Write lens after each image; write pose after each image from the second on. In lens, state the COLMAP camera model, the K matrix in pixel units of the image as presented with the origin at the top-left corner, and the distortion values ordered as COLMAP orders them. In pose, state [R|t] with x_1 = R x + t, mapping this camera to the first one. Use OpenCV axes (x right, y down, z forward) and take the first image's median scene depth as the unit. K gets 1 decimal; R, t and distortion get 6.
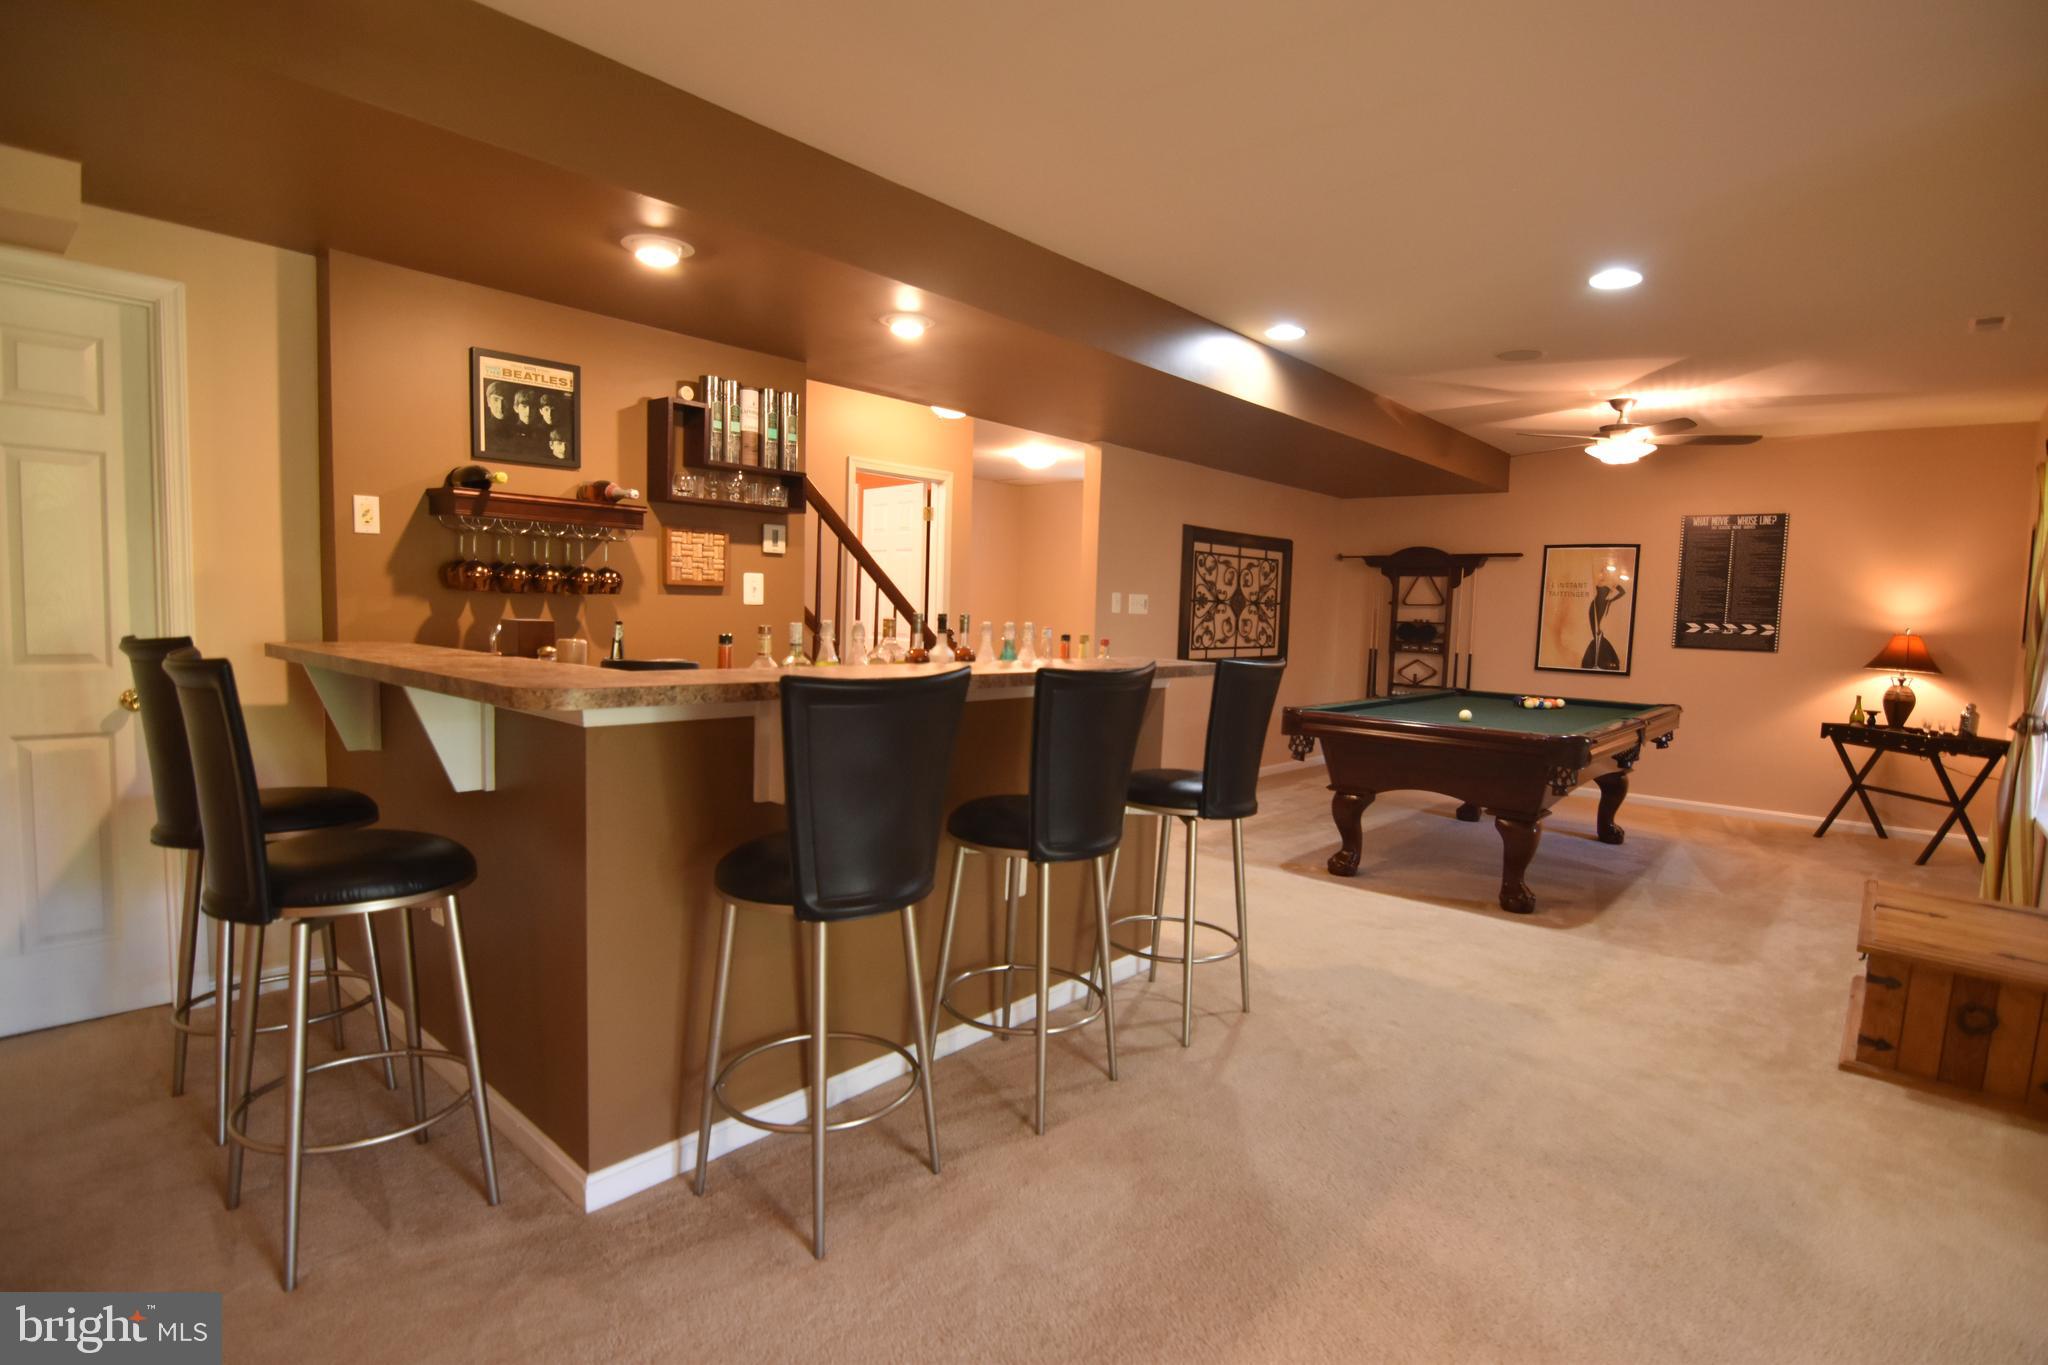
lens RADIAL K [[1006.7, 0, 1034.0], [0, 1006.7, 687.0], [0, 0, 1]] dist [-0.008981, -0.007322]
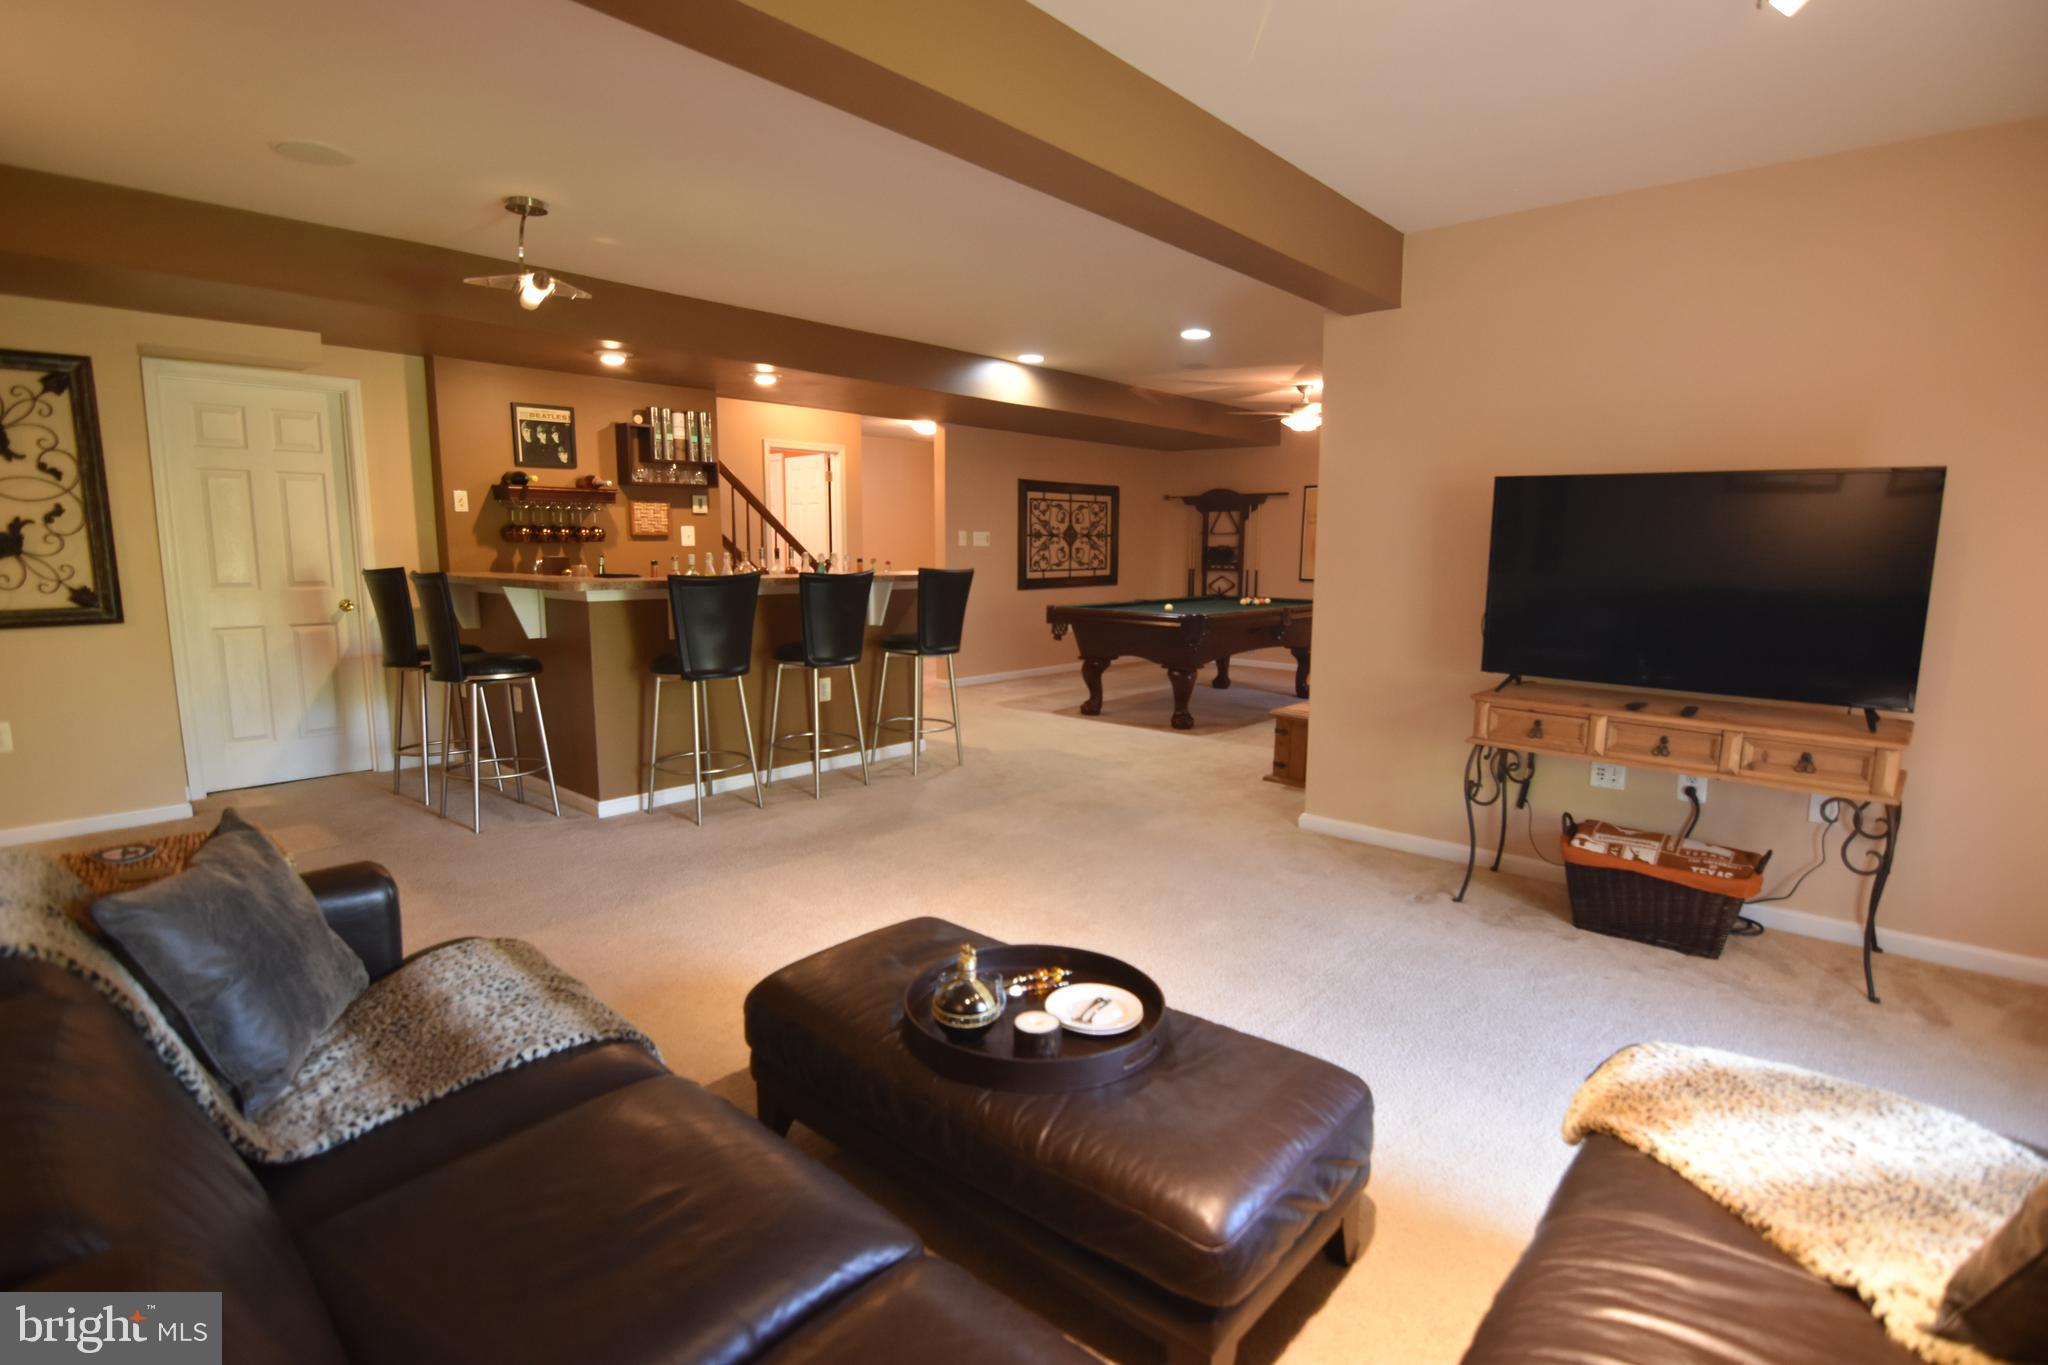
lens RADIAL K [[1006.7, 0, 1032.8], [0, 1006.7, 683.0], [0, 0, 1]] dist [-0.008981, -0.007322]
pose [[0.999681, -0.025181, -0.001815, 0.297157], [0.025244, 0.997923, 0.059265, 0.061013], [0.000318, -0.059292, 0.998241, -0.680838]]
